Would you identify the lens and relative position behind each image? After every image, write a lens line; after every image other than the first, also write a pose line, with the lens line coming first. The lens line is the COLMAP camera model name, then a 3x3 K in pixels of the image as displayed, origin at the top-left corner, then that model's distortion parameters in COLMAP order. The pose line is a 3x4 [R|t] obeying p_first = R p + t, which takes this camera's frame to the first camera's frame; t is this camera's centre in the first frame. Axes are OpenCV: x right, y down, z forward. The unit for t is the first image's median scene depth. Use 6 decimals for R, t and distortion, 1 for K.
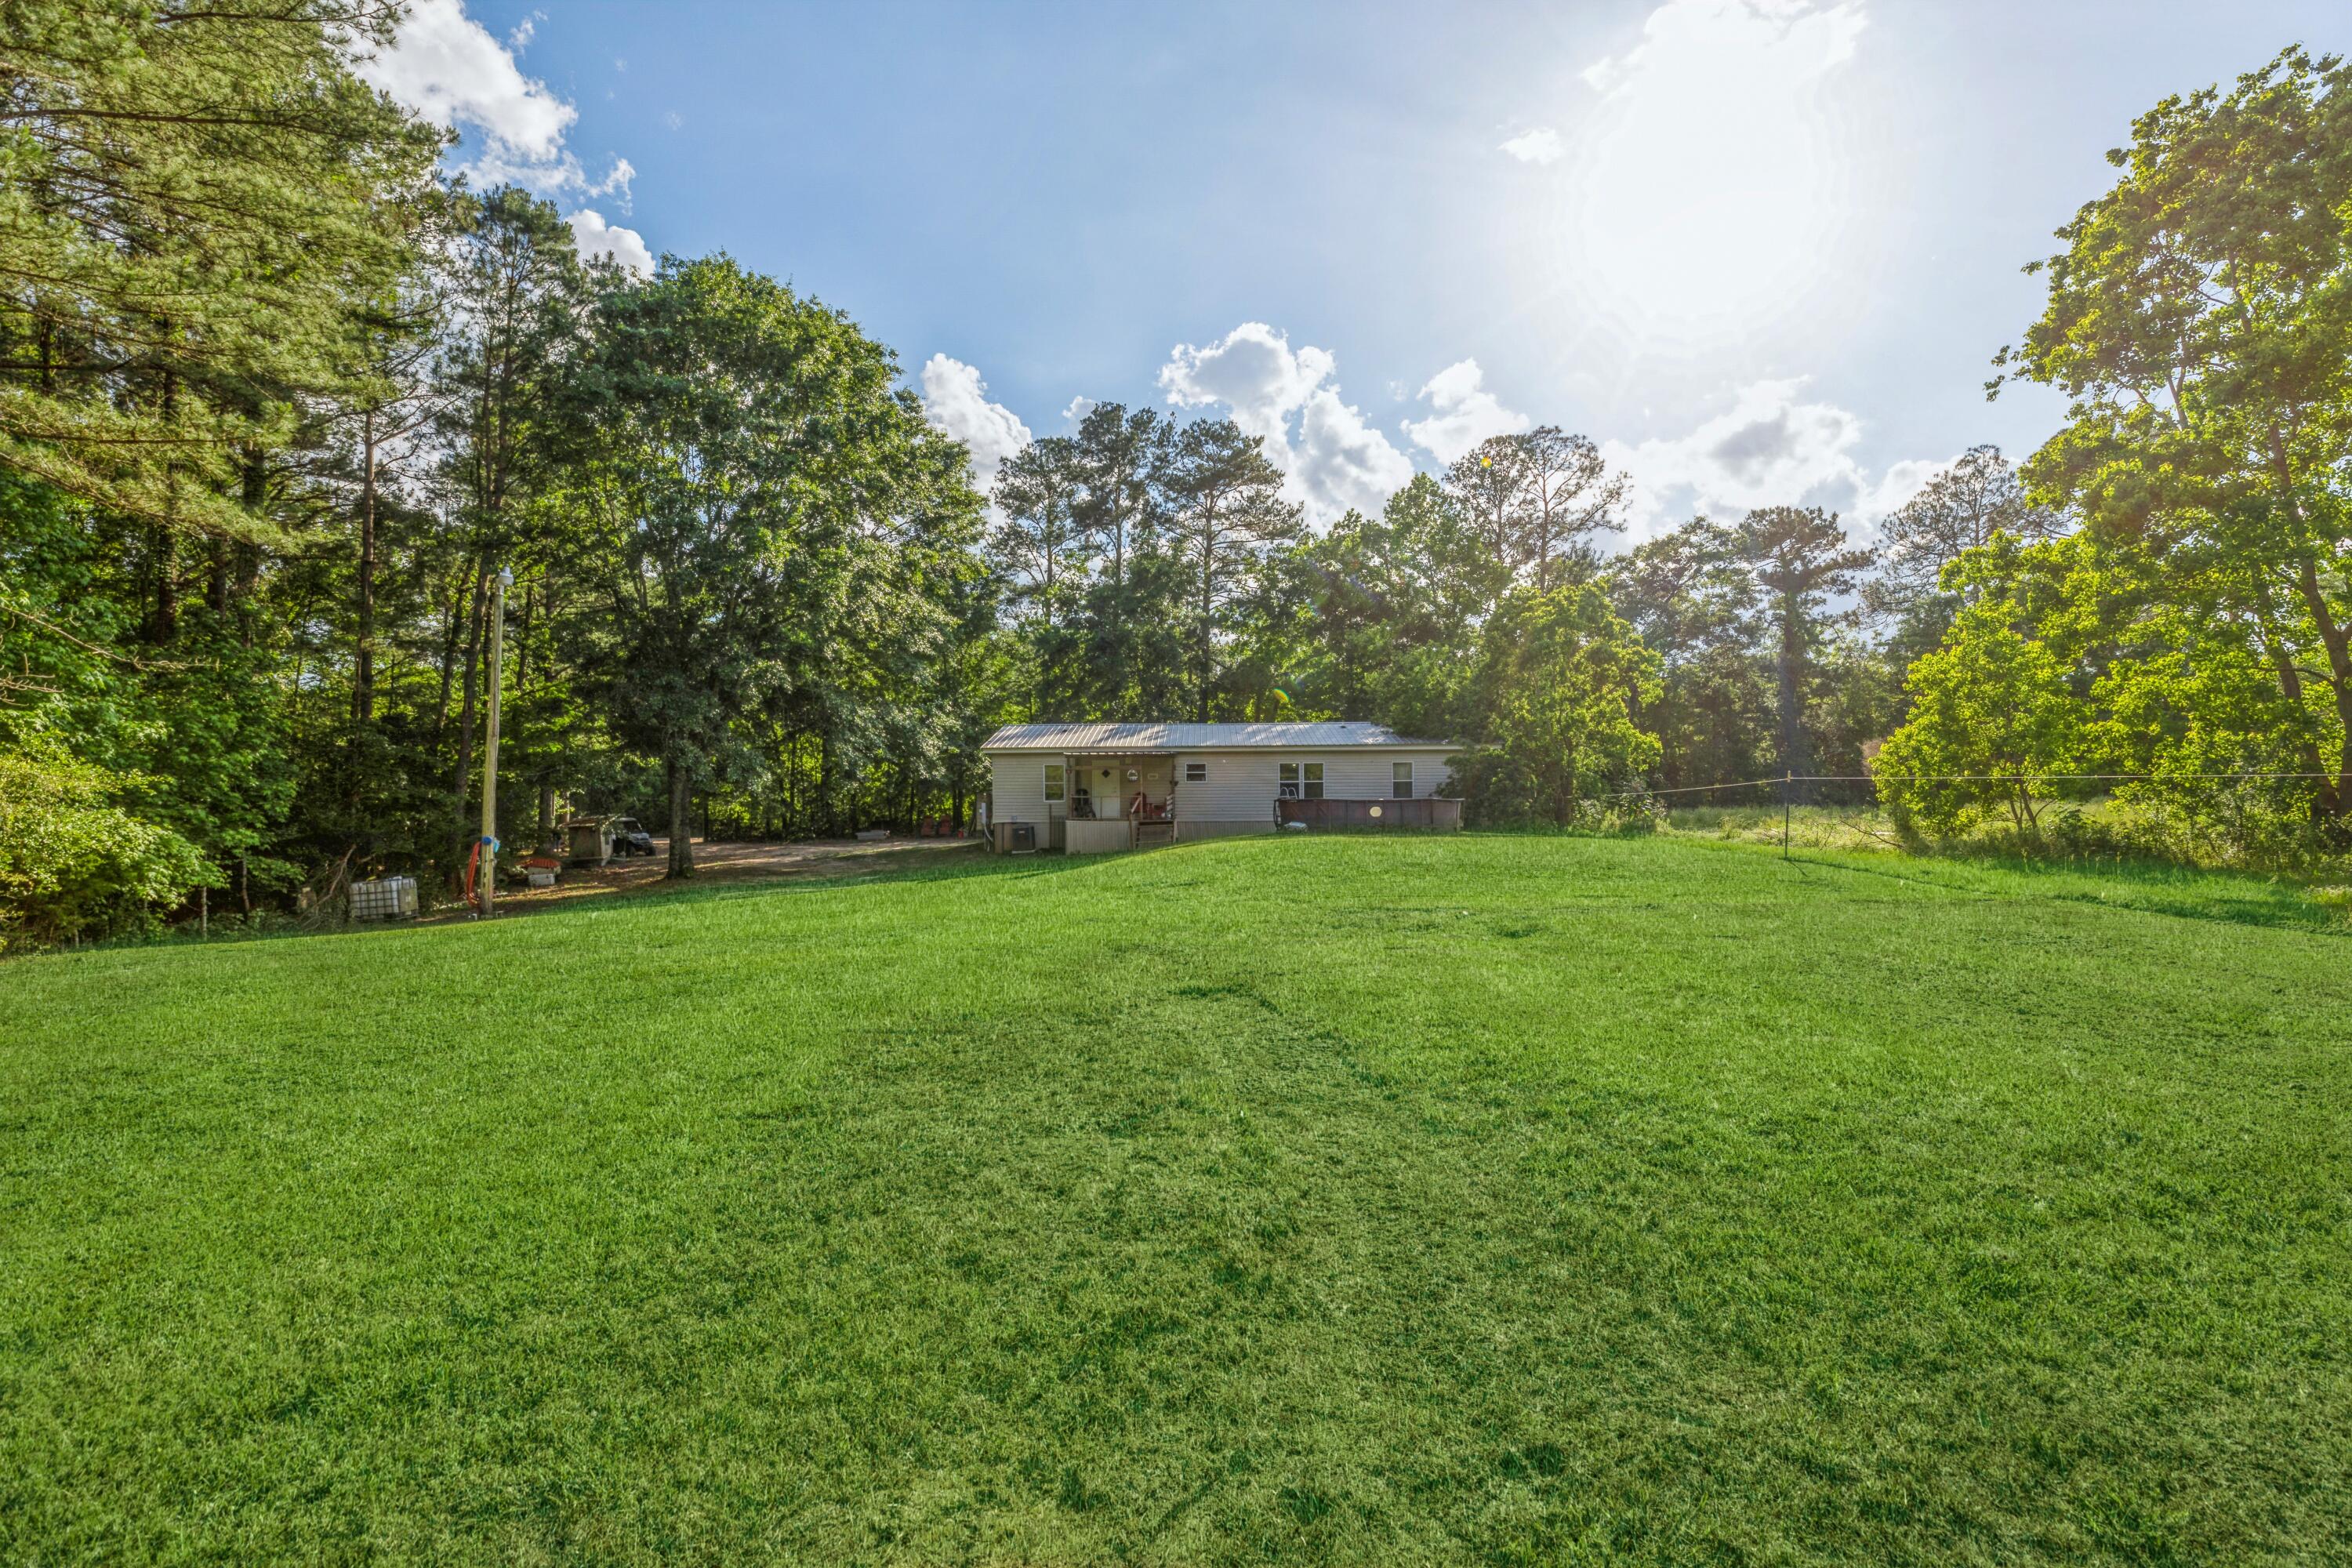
lens RADIAL K [[1057.4, 0, 1182.2], [0, 1057.4, 805.5], [0, 0, 1]] dist [0.006405, 0.000251]
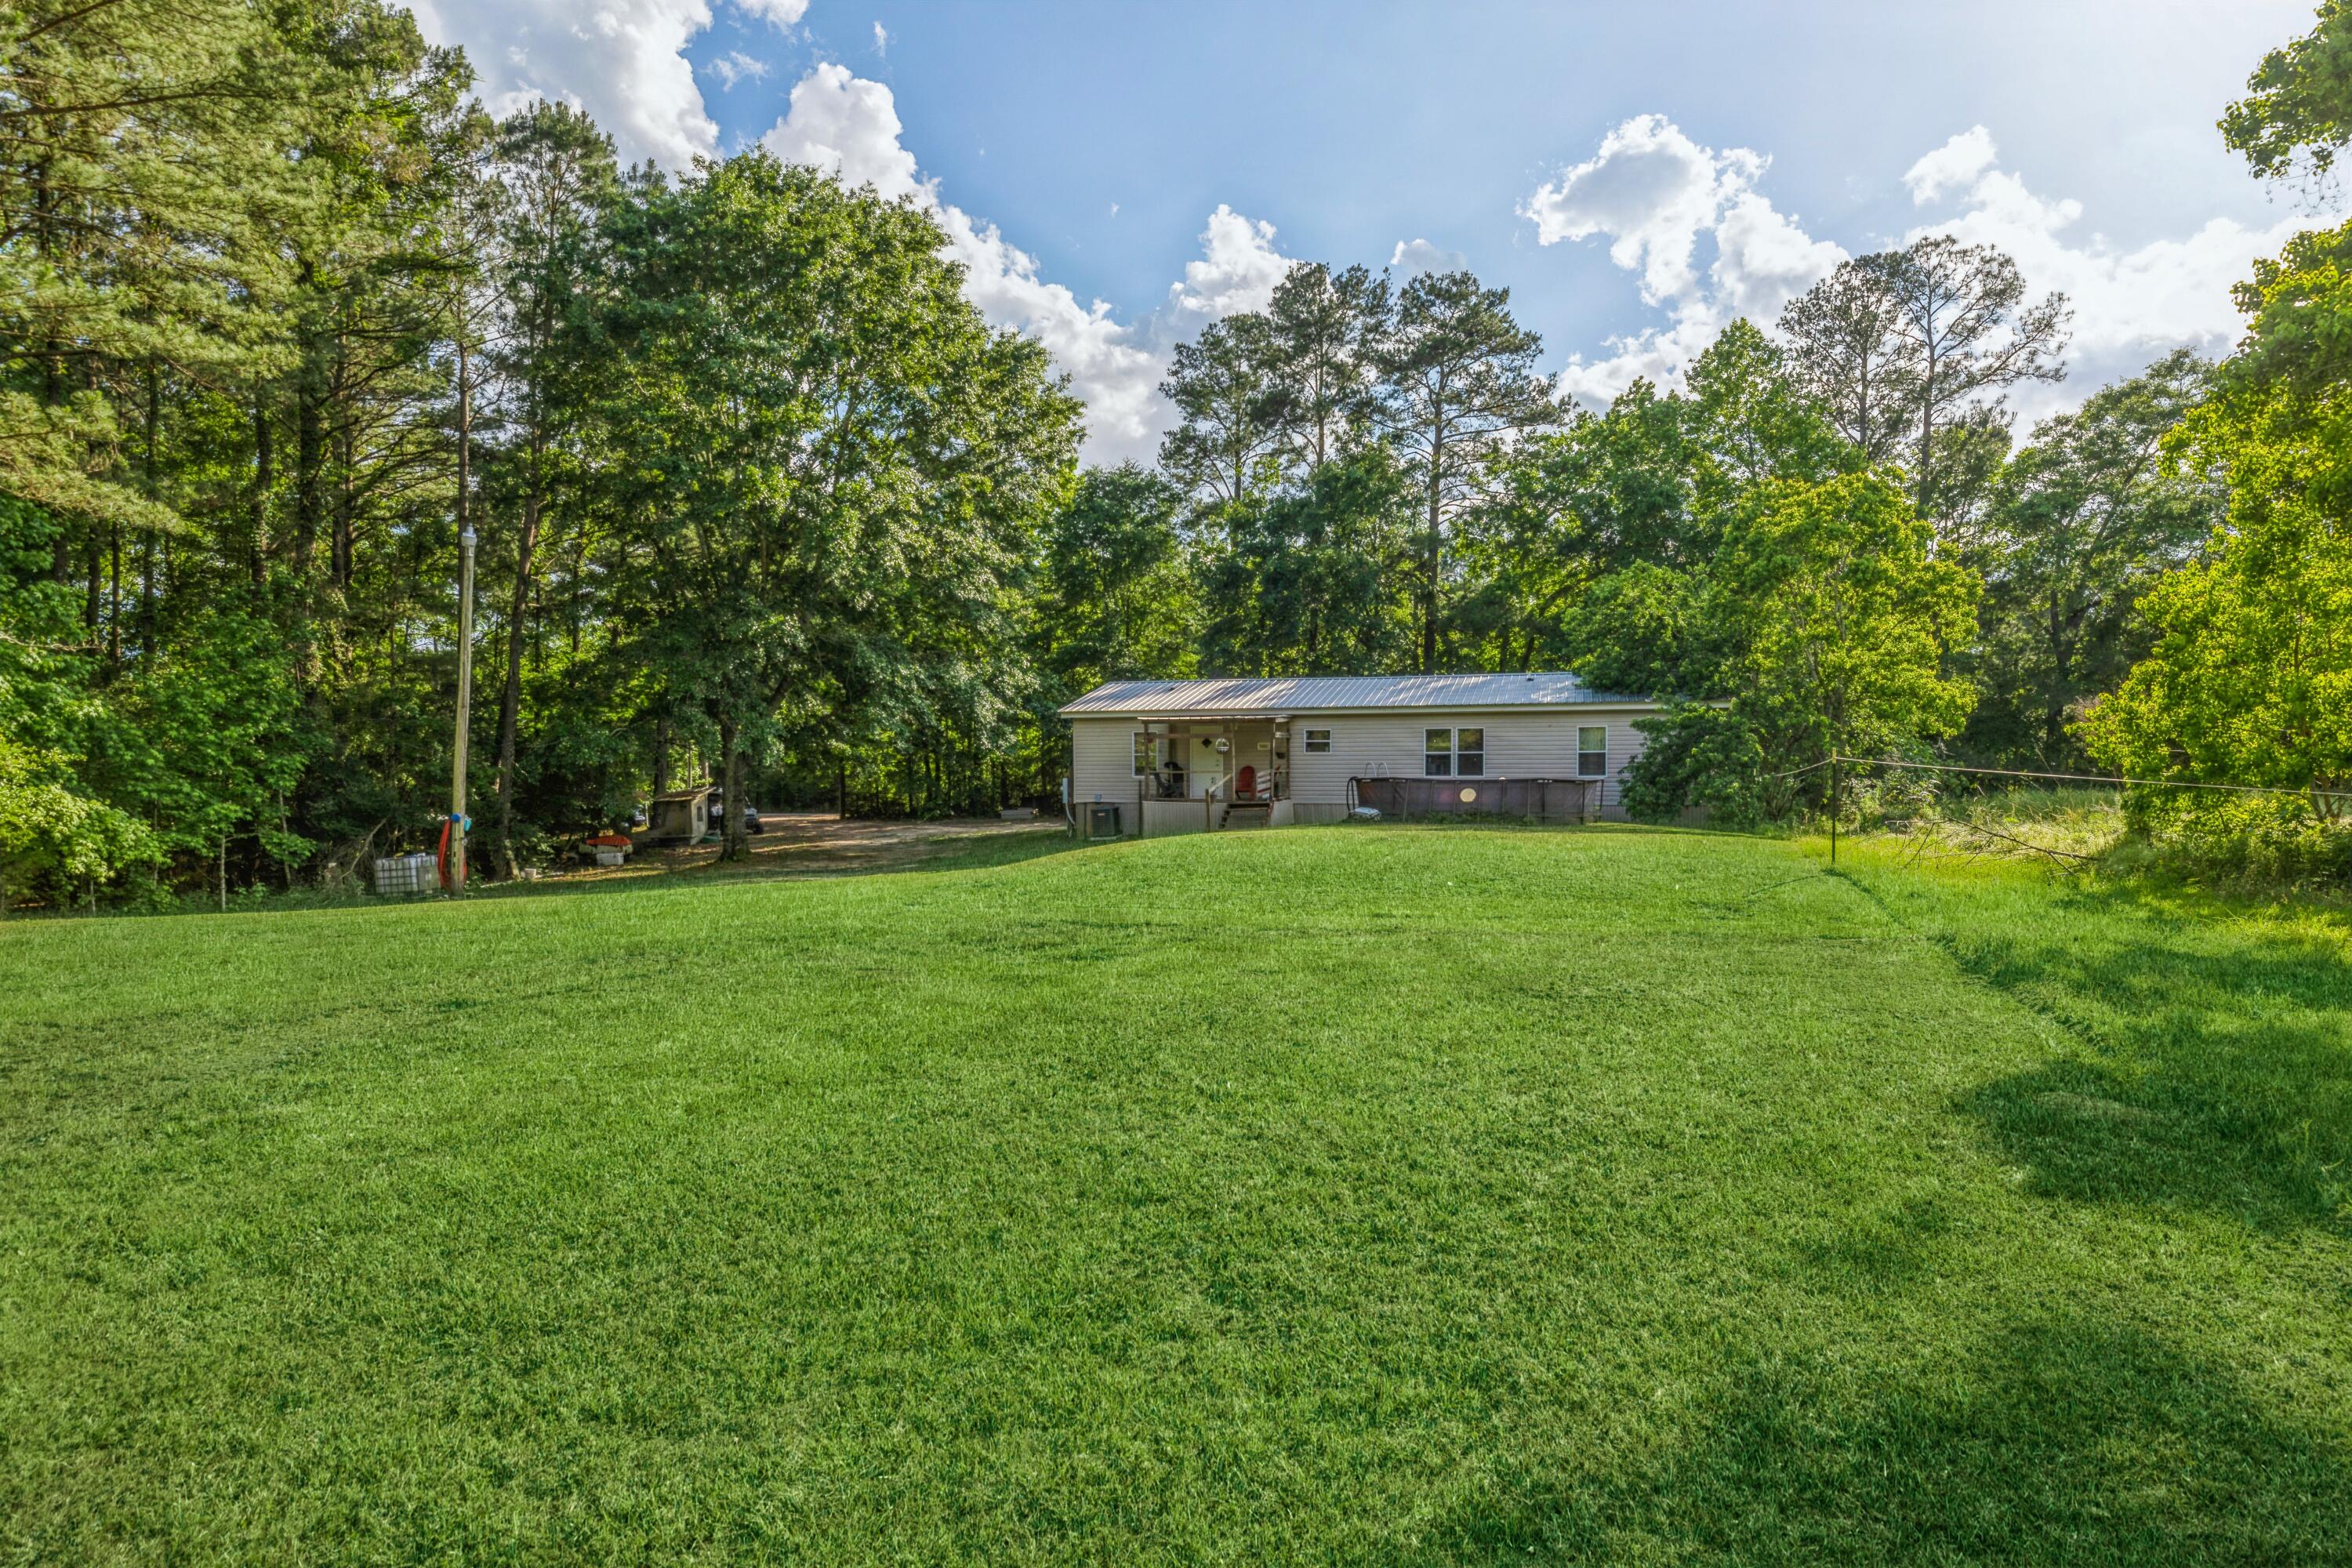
lens RADIAL K [[1357.3, 0, 1179.7], [0, 1357.3, 806.5], [0, 0, 1]] dist [0.007551, 0.002379]
pose [[0.963364, 0.011911, -0.267932, 0.117871], [-0.005710, 0.999698, 0.023911, -0.003986], [0.268135, -0.021506, 0.963141, 0.001735]]
